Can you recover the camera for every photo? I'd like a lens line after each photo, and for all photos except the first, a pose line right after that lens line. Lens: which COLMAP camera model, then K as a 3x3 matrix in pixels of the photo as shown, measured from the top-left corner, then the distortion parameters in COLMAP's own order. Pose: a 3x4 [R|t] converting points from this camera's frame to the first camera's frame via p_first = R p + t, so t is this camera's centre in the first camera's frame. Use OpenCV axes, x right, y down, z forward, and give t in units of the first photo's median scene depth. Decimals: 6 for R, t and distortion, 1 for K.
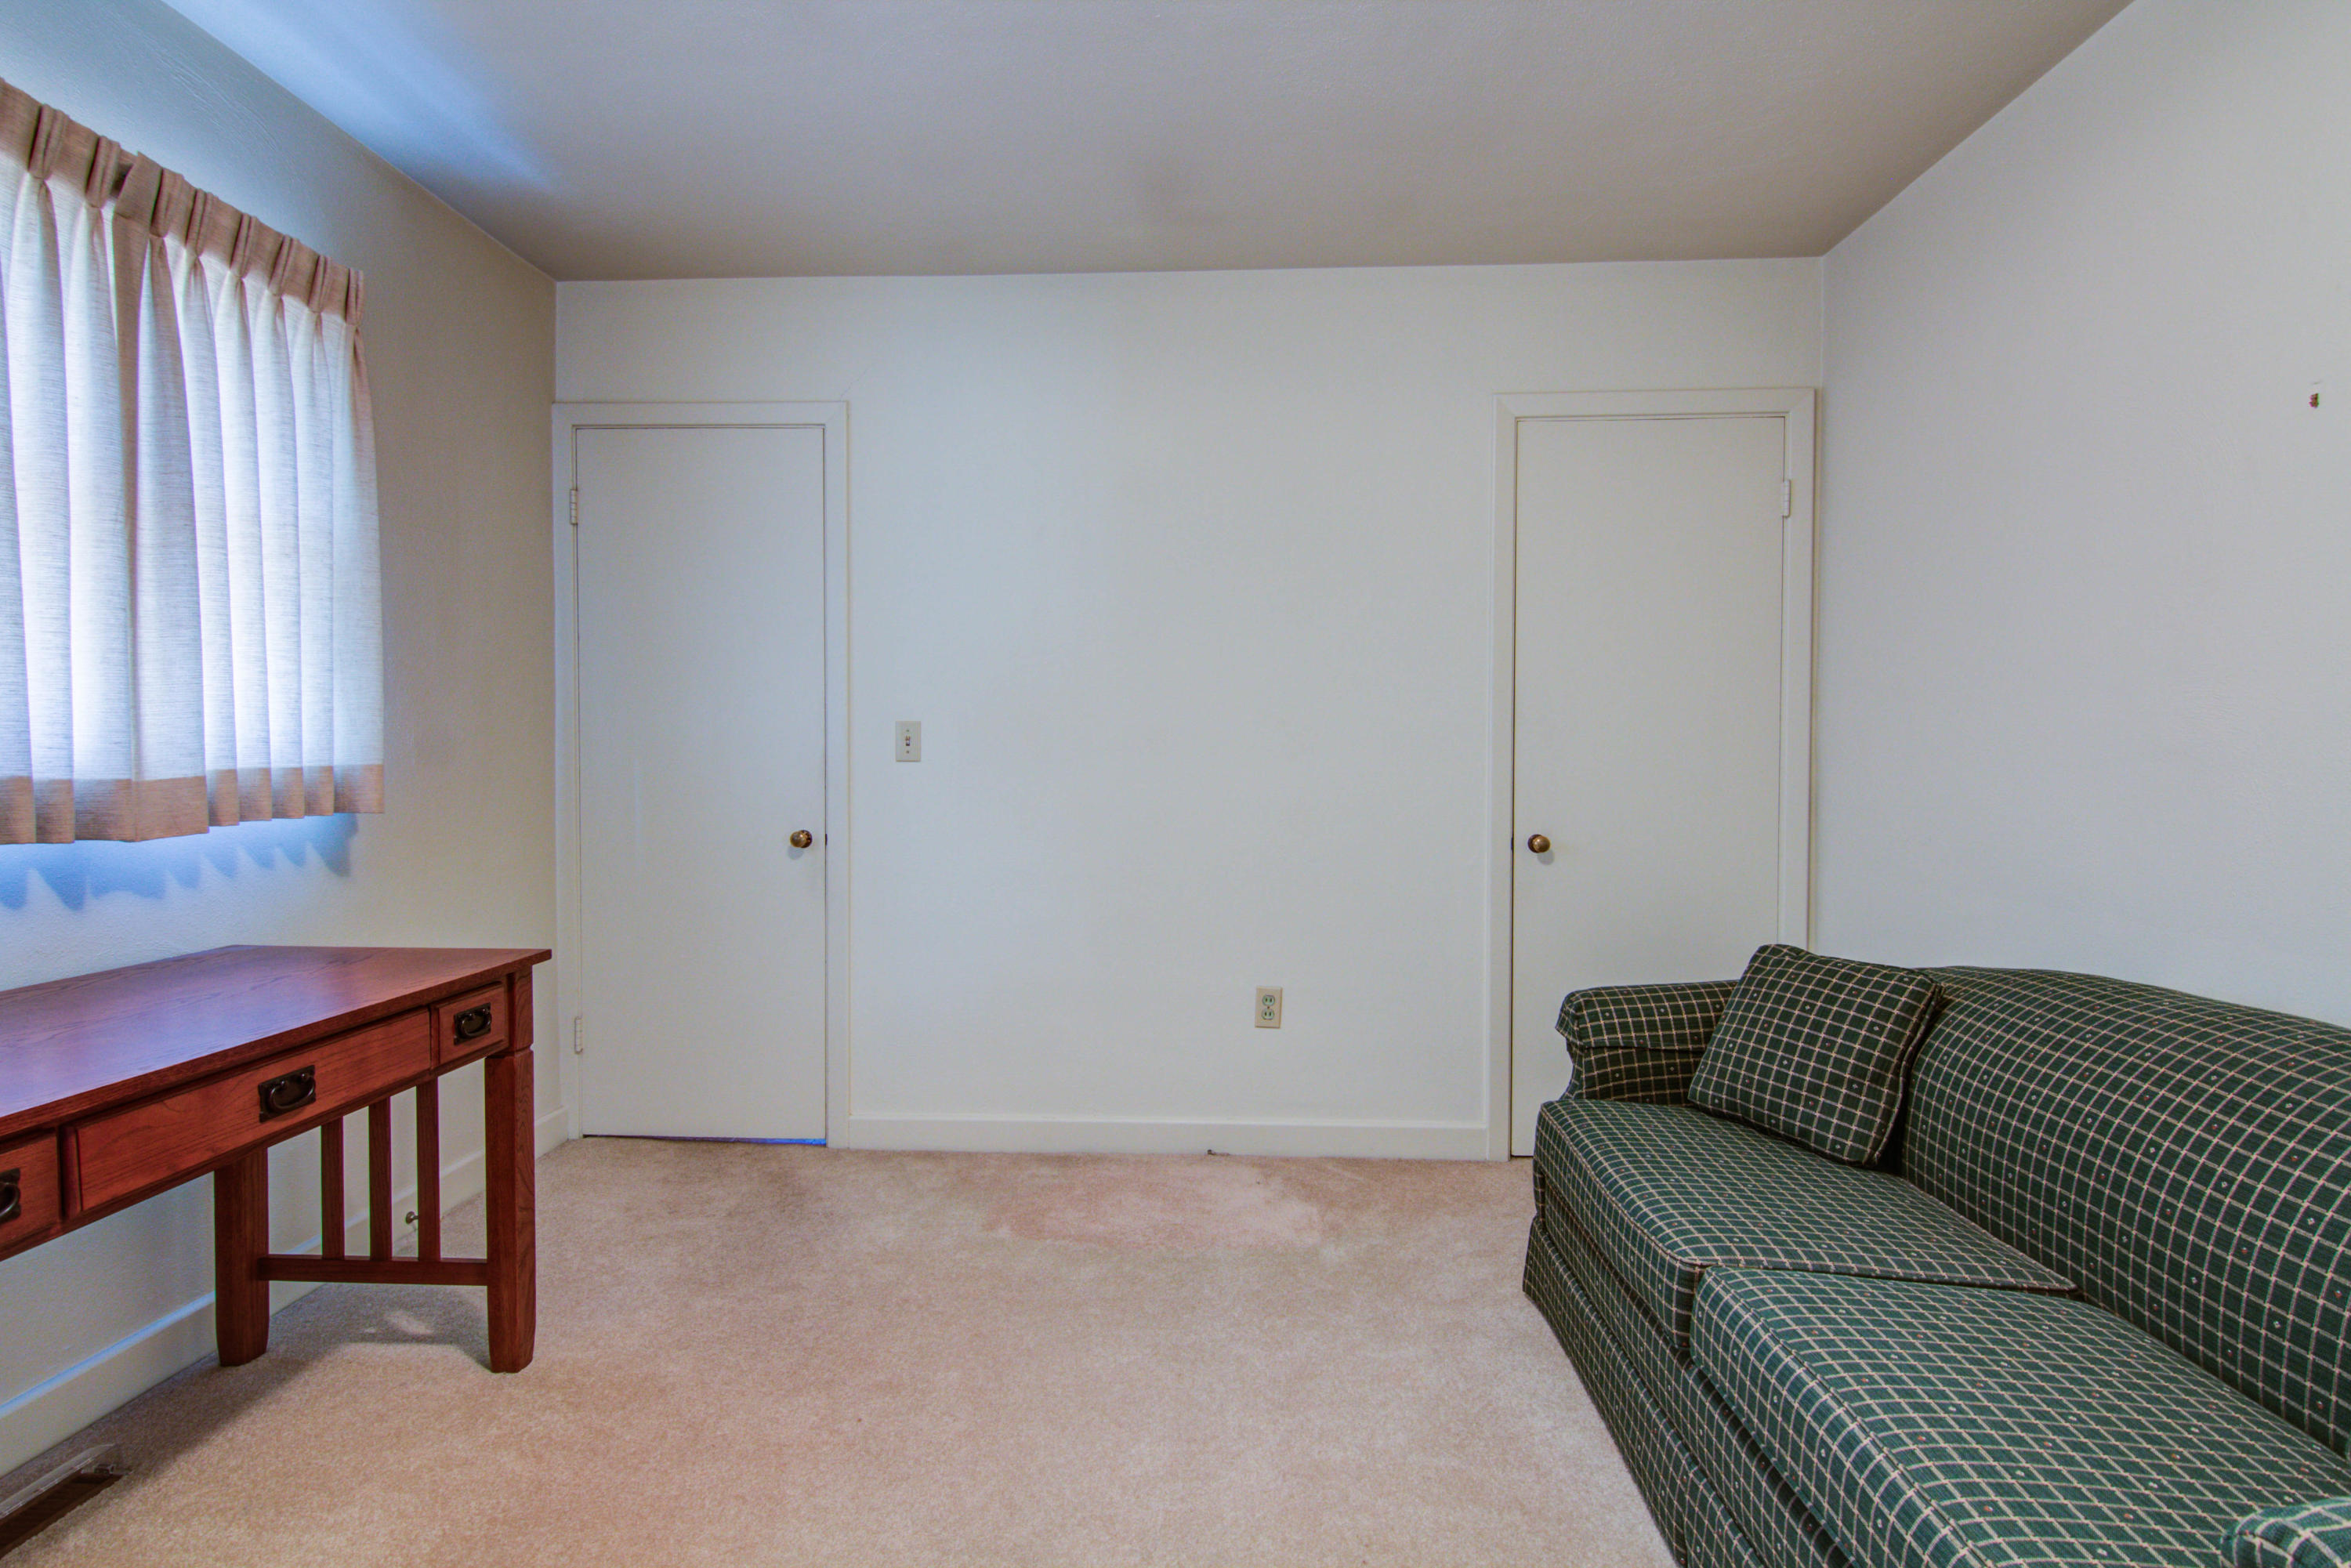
lens RADIAL K [[1181.0, 0, 1174.2], [0, 1181.0, 778.2], [0, 0, 1]] dist [-0.000450, -0.003879]
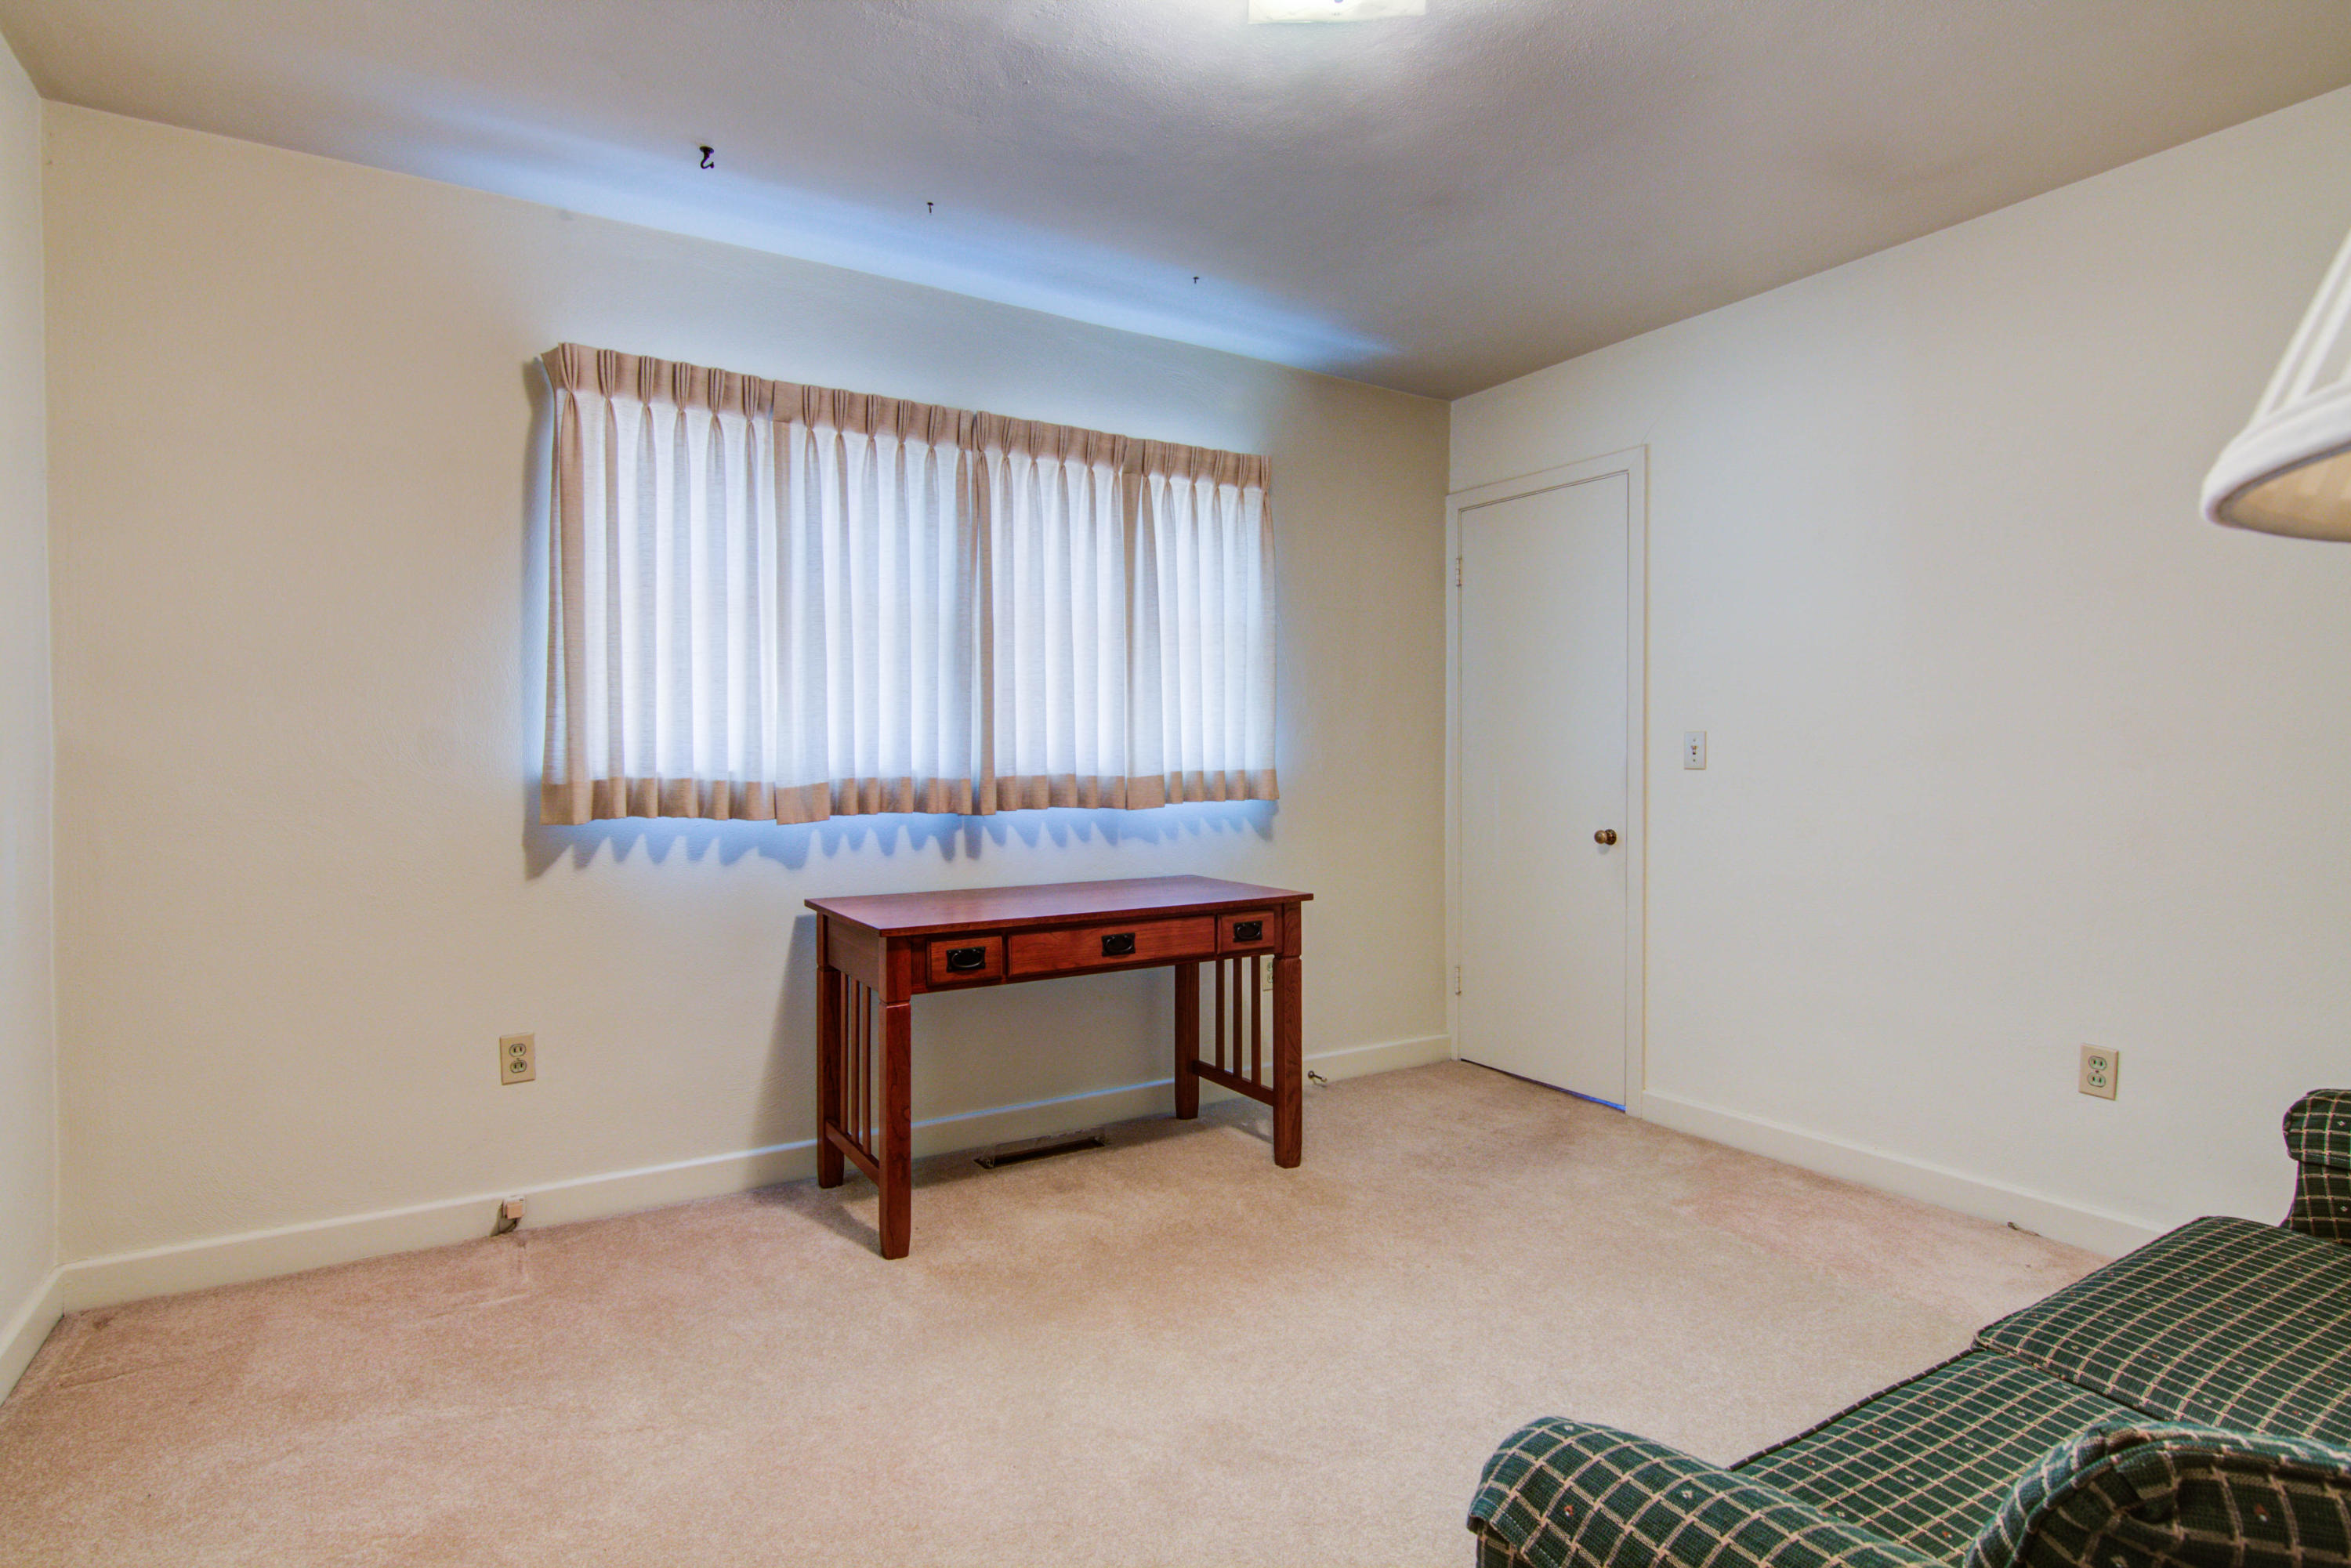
lens RADIAL K [[1181.0, 0, 1160.0], [0, 1181.0, 775.7], [0, 0, 1]] dist [-0.000450, -0.003879]
pose [[0.564777, 0.008675, -0.825198, 0.592390], [-0.016530, 0.999863, -0.000802, 0.000820], [0.825078, 0.014093, 0.564843, -0.001543]]
